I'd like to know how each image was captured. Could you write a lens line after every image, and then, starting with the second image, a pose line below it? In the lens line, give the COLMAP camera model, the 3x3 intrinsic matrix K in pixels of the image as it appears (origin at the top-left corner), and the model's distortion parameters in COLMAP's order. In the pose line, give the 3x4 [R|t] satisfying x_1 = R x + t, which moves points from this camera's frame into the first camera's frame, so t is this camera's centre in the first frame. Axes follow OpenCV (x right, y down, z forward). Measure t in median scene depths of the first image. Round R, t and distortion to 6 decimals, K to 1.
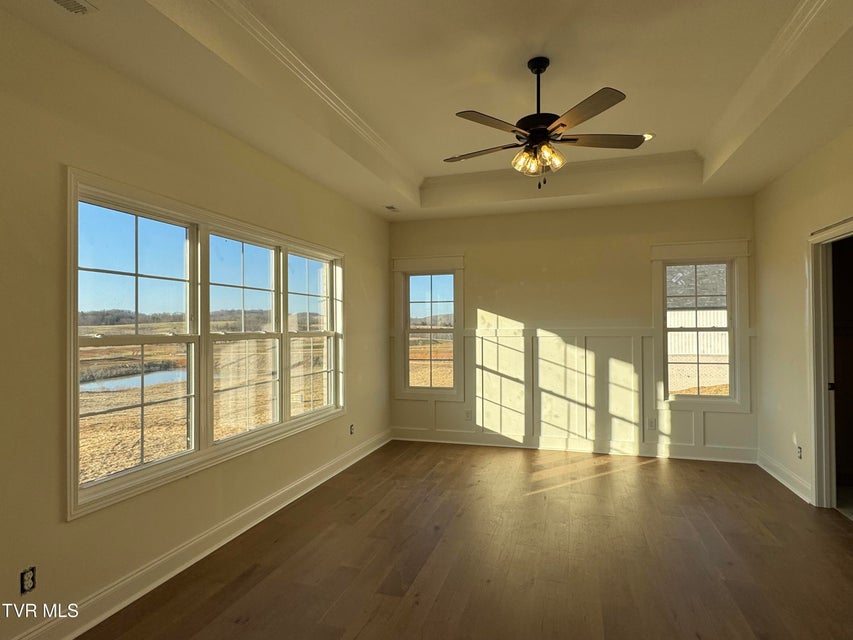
lens RADIAL K [[468.6, 0, 422.0], [0, 468.6, 320.1], [0, 0, 1]] dist [0.001656, -0.000945]
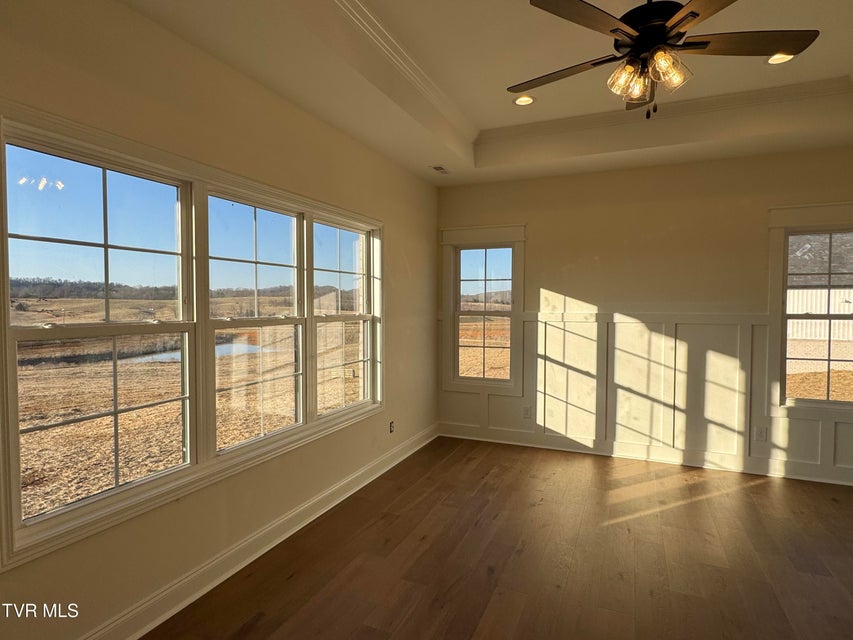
lens RADIAL K [[468.6, 0, 421.6], [0, 468.6, 318.8], [0, 0, 1]] dist [0.001656, -0.000945]
pose [[0.993796, 0.012356, -0.110529, -0.001076], [-0.007148, 0.998851, 0.047390, -0.009358], [0.110987, -0.046306, 0.992742, 0.159248]]
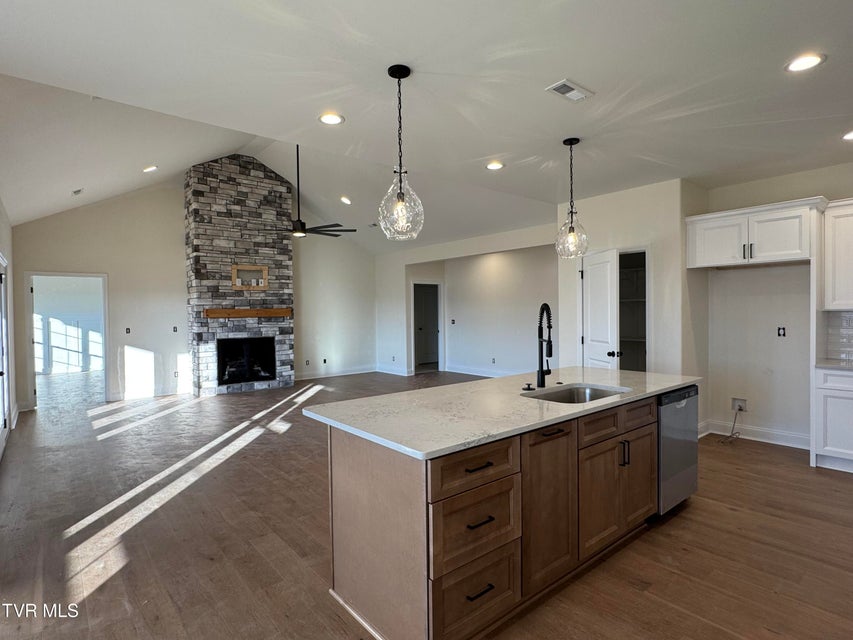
lens RADIAL K [[452.9, 0, 428.5], [0, 452.9, 328.0], [0, 0, 1]] dist [-0.000357, 0.000171]
pose [[0.549274, -0.025911, 0.835240, -0.611248], [-0.001134, 0.999495, 0.031752, -0.005482], [-0.835641, -0.018387, 0.548967, -1.821195]]
